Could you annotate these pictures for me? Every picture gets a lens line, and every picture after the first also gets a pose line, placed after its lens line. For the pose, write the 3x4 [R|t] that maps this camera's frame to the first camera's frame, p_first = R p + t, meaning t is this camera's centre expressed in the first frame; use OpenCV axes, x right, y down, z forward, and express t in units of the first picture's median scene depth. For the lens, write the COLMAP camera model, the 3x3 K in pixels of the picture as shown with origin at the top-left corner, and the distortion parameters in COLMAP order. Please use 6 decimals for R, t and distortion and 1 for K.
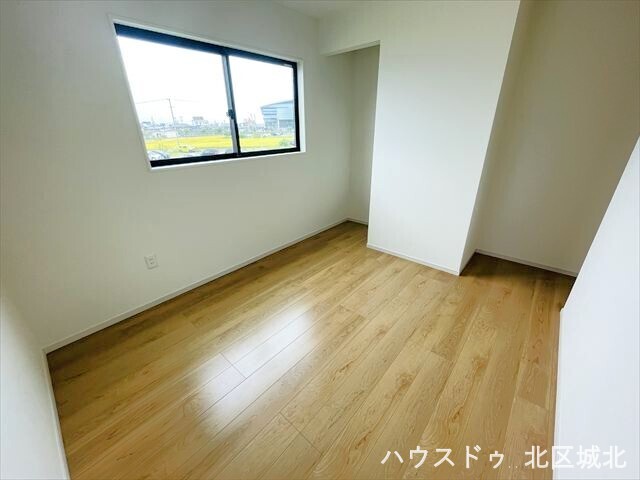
lens RADIAL K [[257.8, 0, 323.5], [0, 257.8, 234.6], [0, 0, 1]] dist [-0.000902, -0.000102]
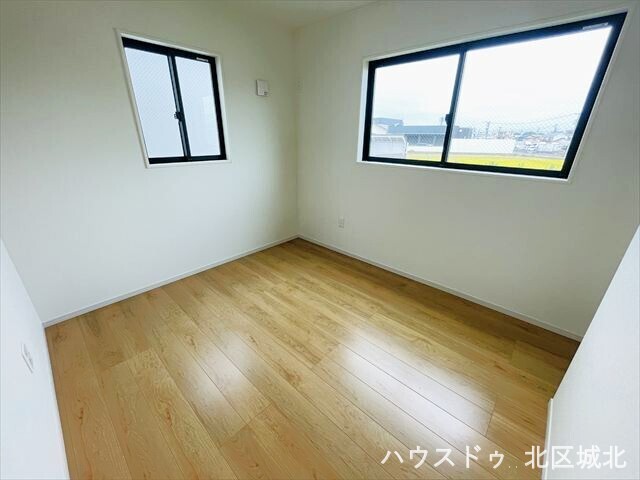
lens RADIAL K [[260.1, 0, 321.0], [0, 260.1, 238.3], [0, 0, 1]] dist [-0.000438, -0.000080]
pose [[-0.018435, 0.384609, -0.922896, 0.653277], [-0.398269, 0.843835, 0.359617, -0.271900], [0.917084, 0.374190, 0.137621, 0.635166]]
